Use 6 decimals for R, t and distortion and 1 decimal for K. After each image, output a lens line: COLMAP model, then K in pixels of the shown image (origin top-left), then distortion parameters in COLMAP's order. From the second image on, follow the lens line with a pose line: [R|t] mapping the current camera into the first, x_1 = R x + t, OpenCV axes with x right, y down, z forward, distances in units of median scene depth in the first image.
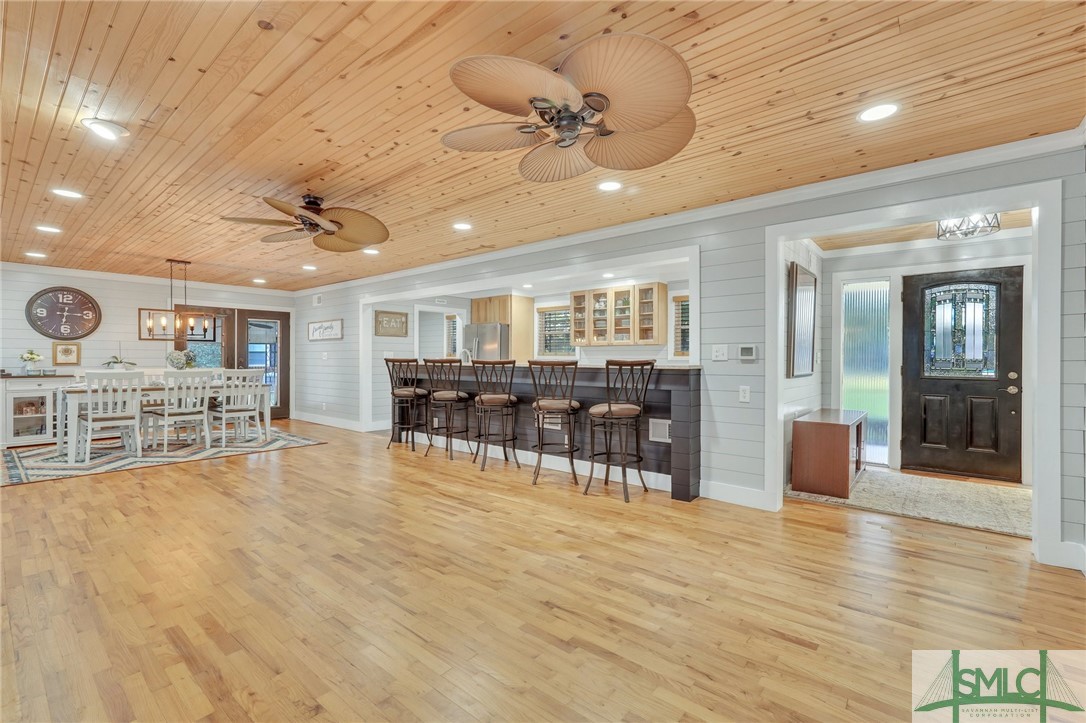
lens RADIAL K [[477.2, 0, 542.1], [0, 477.2, 361.8], [0, 0, 1]] dist [-0.017184, 0.006918]
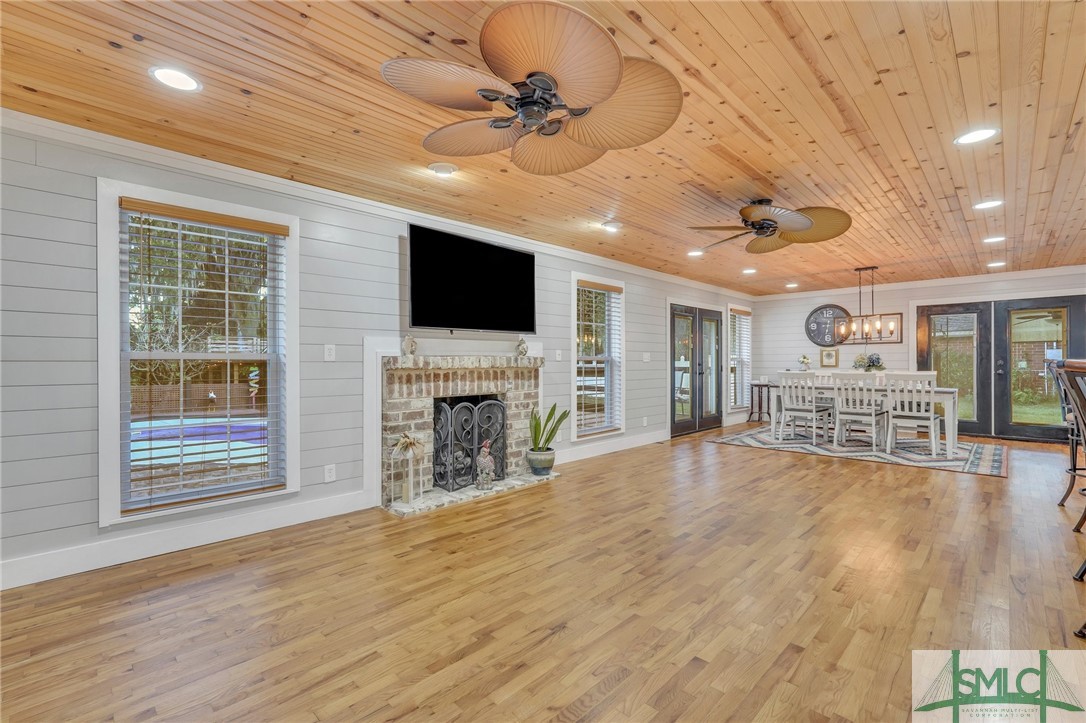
lens RADIAL K [[477.2, 0, 542.1], [0, 477.2, 361.8], [0, 0, 1]] dist [-0.017184, 0.006918]
pose [[-0.076000, -0.003116, -0.997103, 0.695191], [-0.002633, 0.999992, -0.002925, -0.001071], [0.997104, 0.002403, -0.076008, 0.769349]]
